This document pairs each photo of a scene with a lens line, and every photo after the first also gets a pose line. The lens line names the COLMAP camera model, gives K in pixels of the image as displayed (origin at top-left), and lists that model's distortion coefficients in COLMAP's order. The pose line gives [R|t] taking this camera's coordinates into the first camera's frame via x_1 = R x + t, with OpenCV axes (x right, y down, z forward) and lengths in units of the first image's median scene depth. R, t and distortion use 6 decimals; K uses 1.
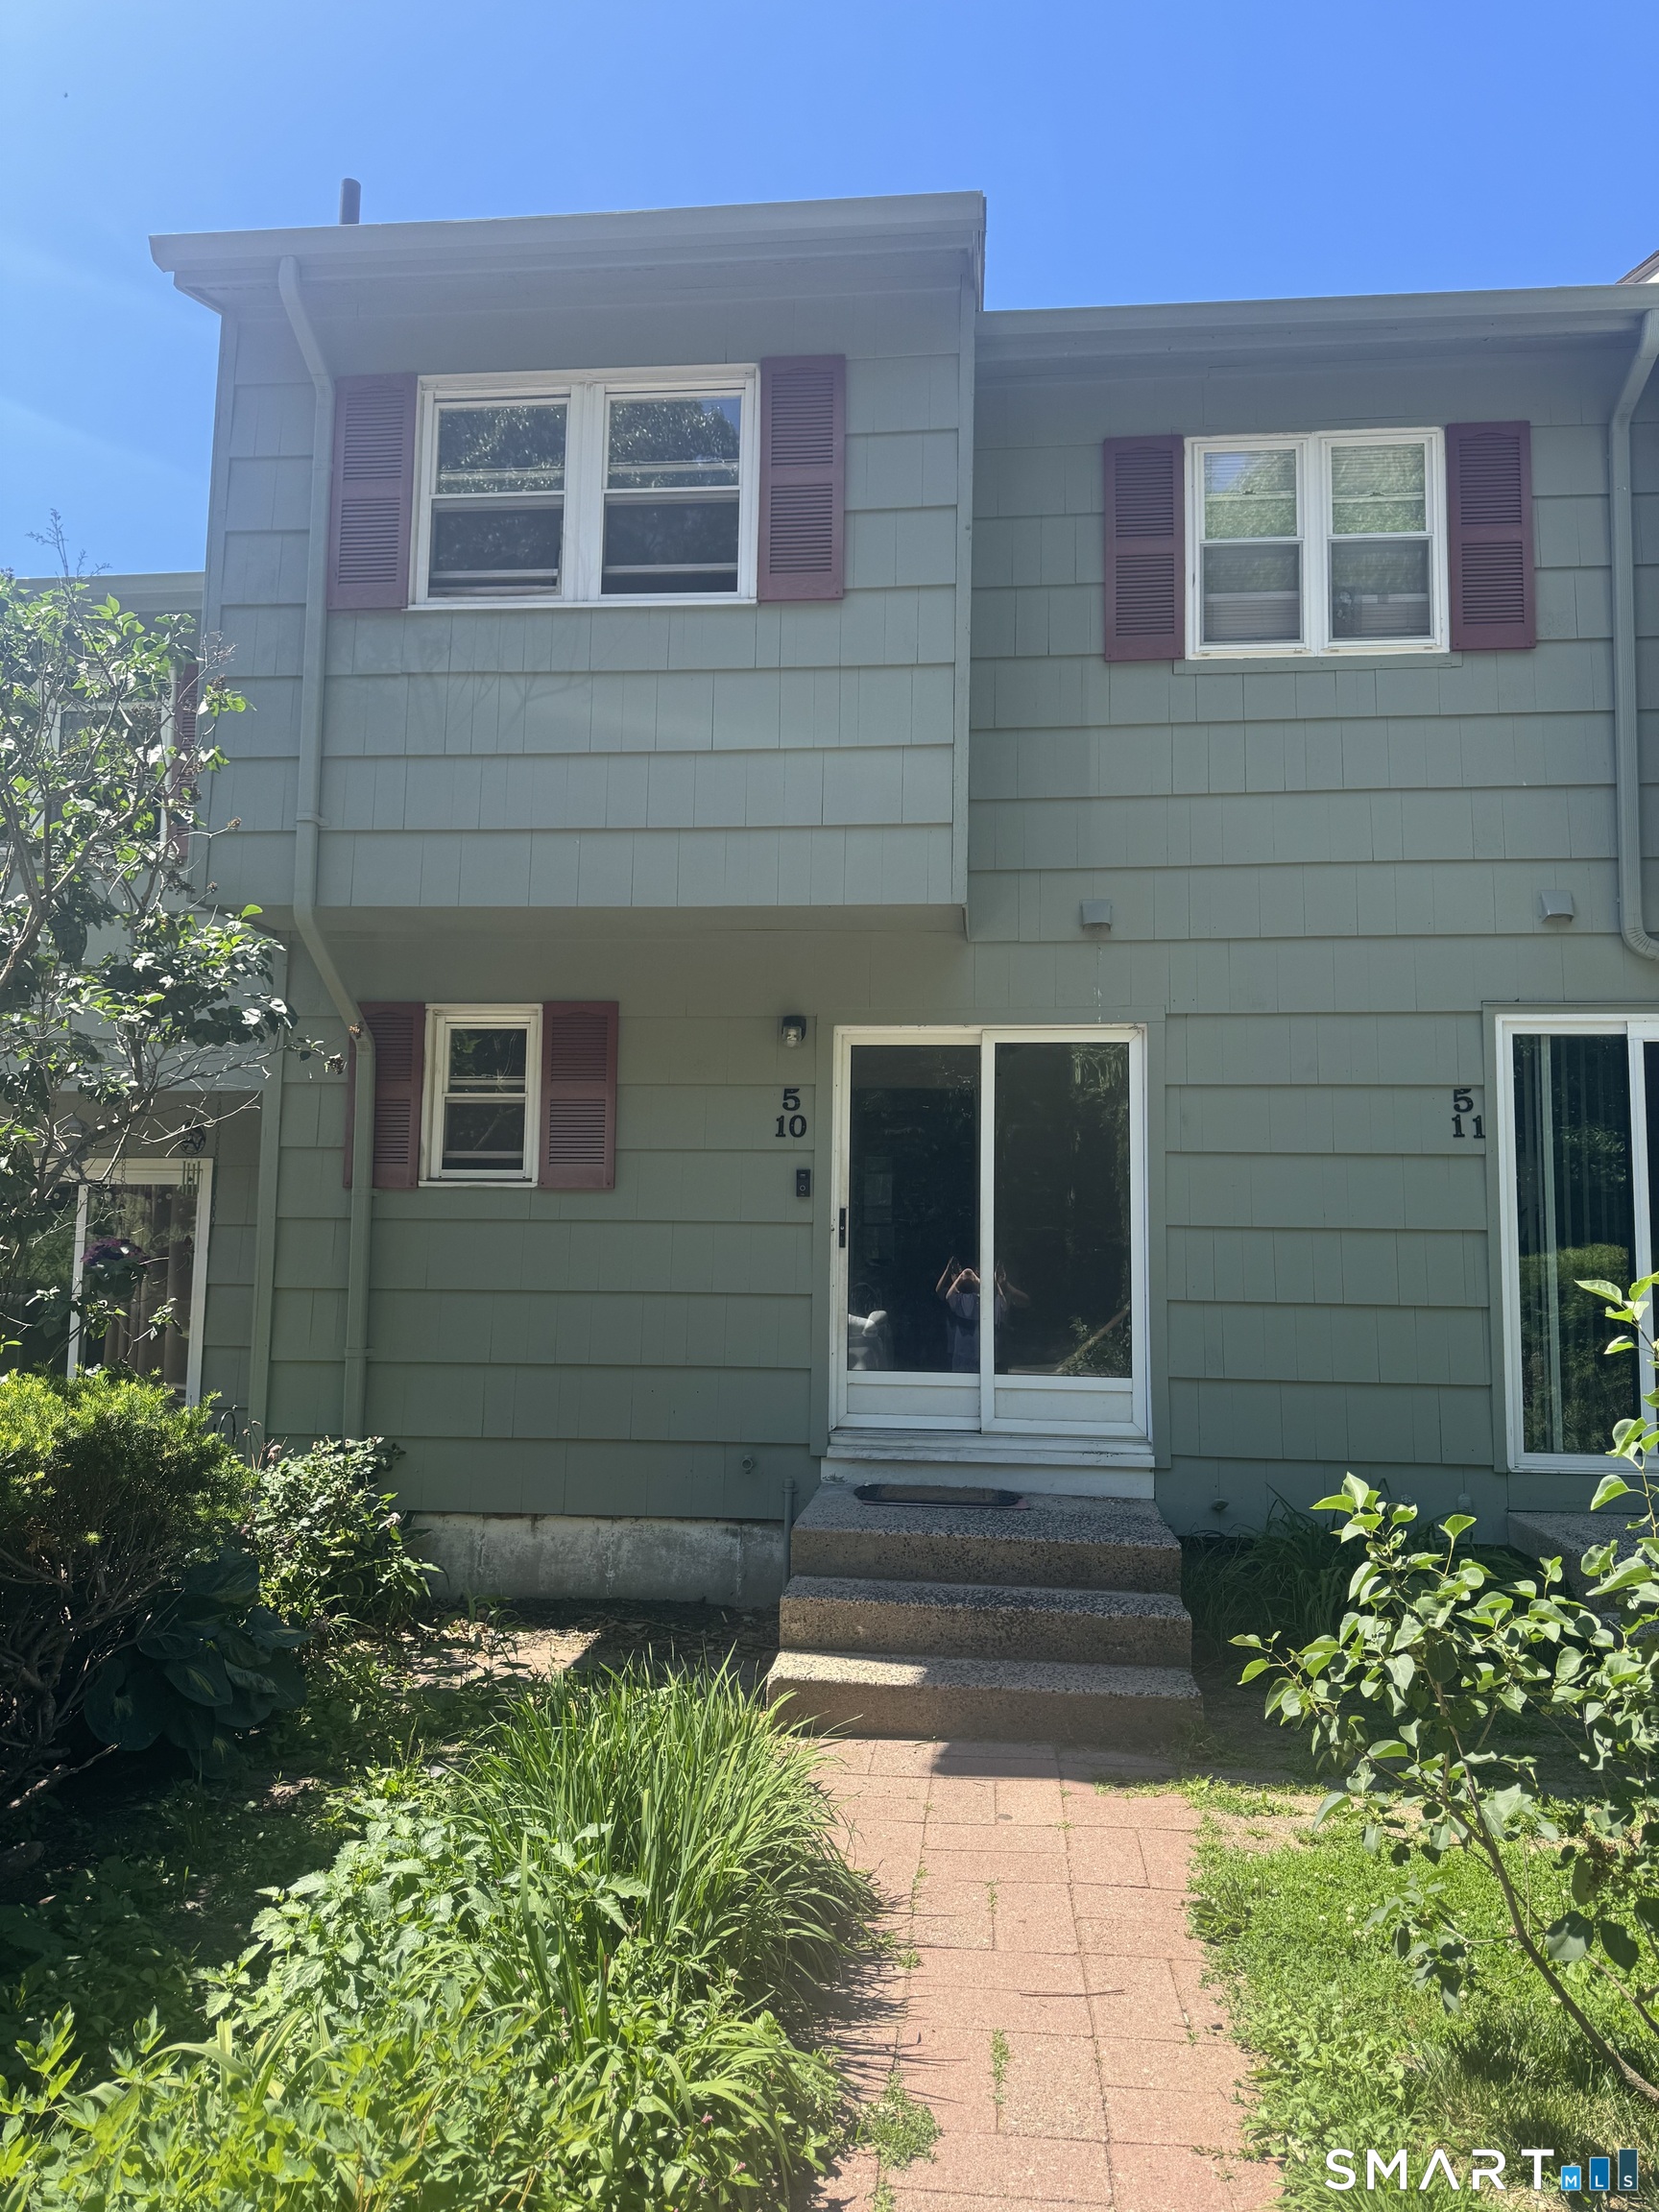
lens RADIAL K [[1567.9, 0, 829.2], [0, 1567.9, 1124.4], [0, 0, 1]] dist [0.083592, -0.035881]
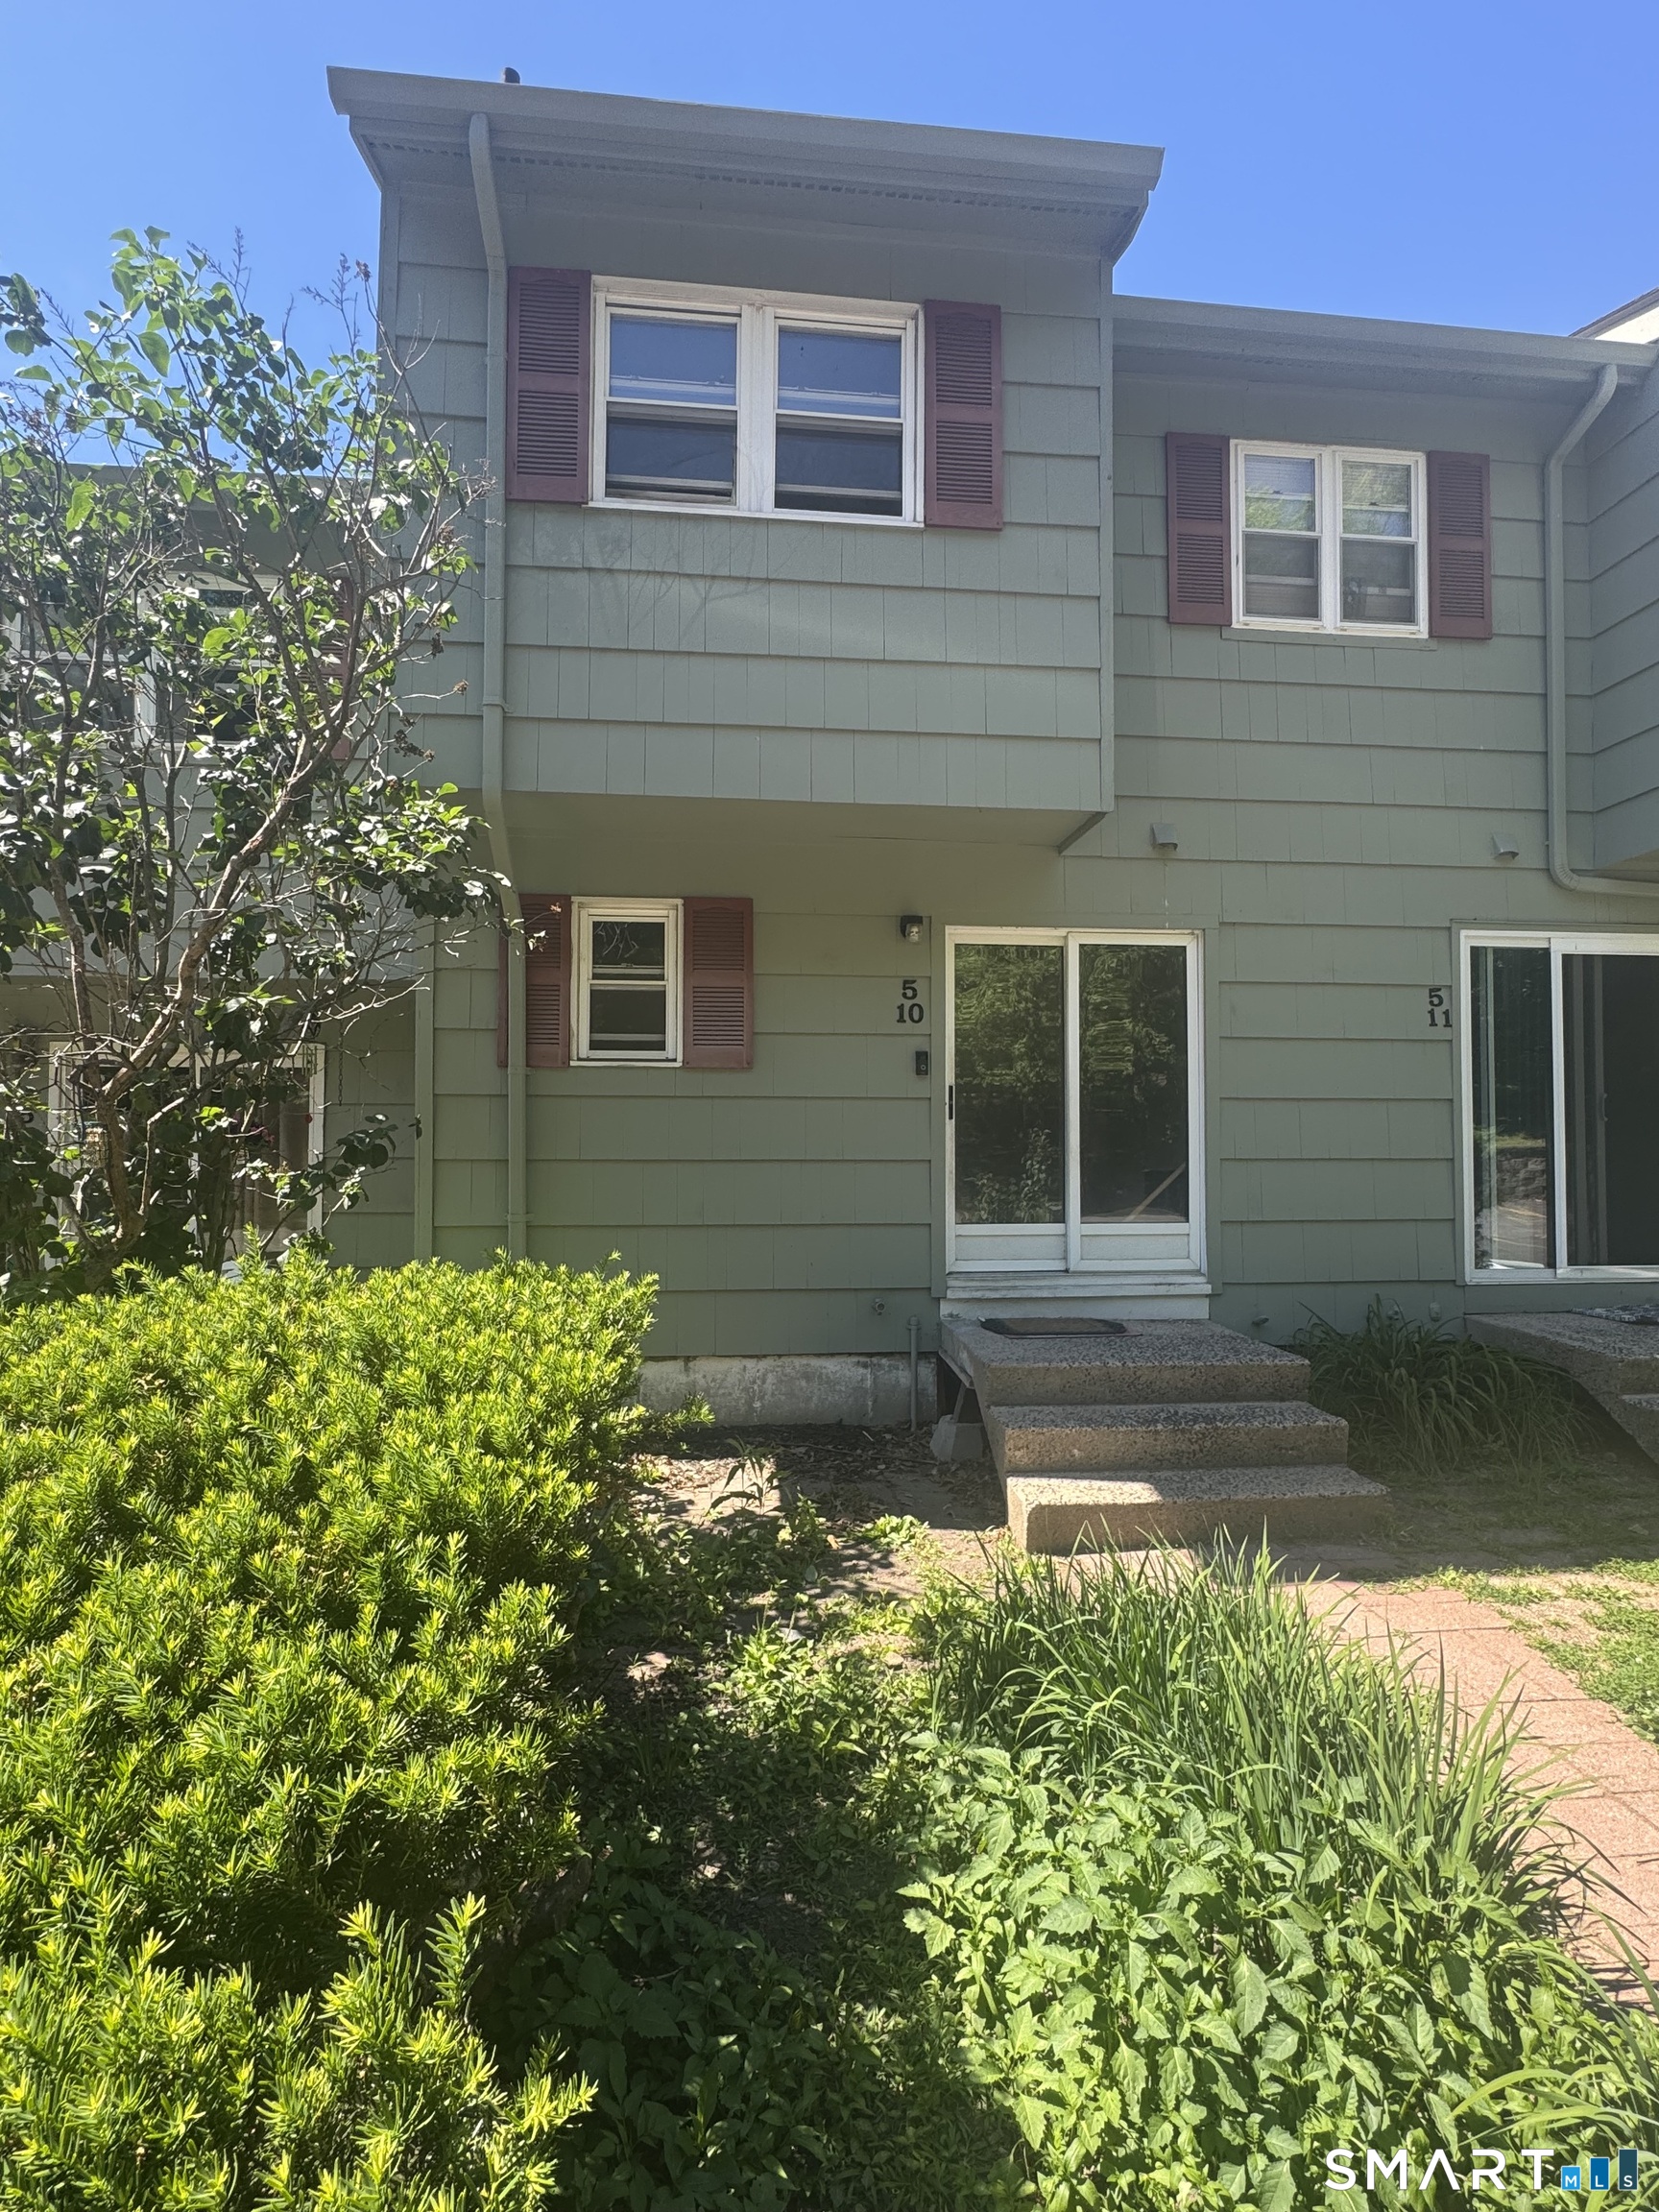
lens RADIAL K [[1084.5, 0, 833.6], [0, 1084.5, 1111.5], [0, 0, 1]] dist [0.011594, 0.007663]
pose [[0.978399, -0.006329, 0.206629, -0.252273], [-0.005848, 0.998284, 0.058268, 0.028061], [-0.206644, -0.058217, 0.976683, 0.244120]]
